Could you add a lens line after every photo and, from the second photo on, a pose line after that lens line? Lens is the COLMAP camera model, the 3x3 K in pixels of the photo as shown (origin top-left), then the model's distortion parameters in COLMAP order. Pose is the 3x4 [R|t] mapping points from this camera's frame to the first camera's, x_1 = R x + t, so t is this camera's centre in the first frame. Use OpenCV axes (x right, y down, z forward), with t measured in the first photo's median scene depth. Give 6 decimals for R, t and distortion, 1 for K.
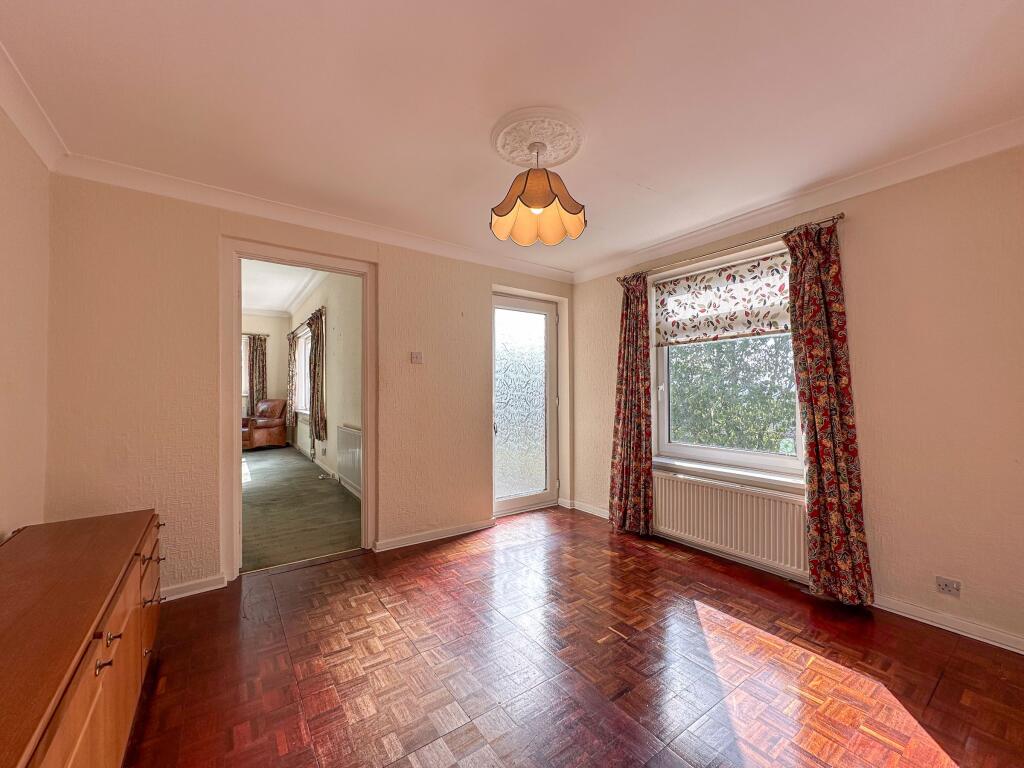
lens RADIAL K [[413.9, 0, 515.1], [0, 413.9, 381.5], [0, 0, 1]] dist [-0.000479, 0.000155]
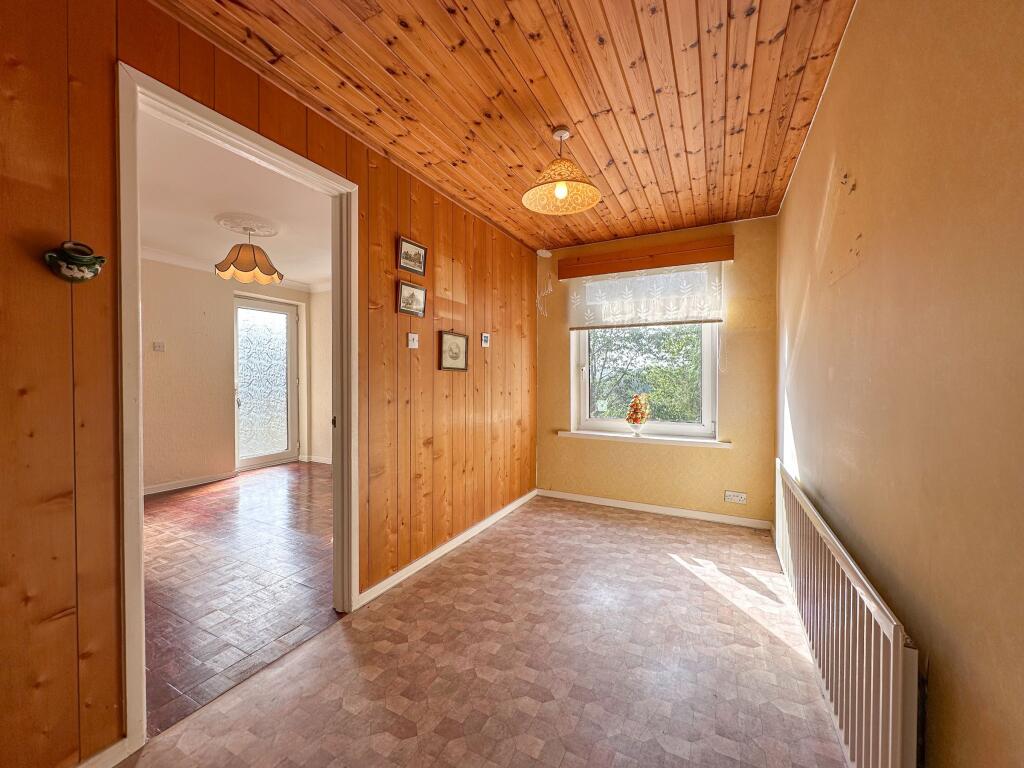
lens RADIAL K [[413.9, 0, 515.1], [0, 413.9, 381.5], [0, 0, 1]] dist [-0.000479, 0.000155]
pose [[0.887708, -0.002440, 0.460400, 0.118749], [-0.016318, 0.999191, 0.036758, -0.012210], [-0.460117, -0.040143, 0.886950, -0.507617]]
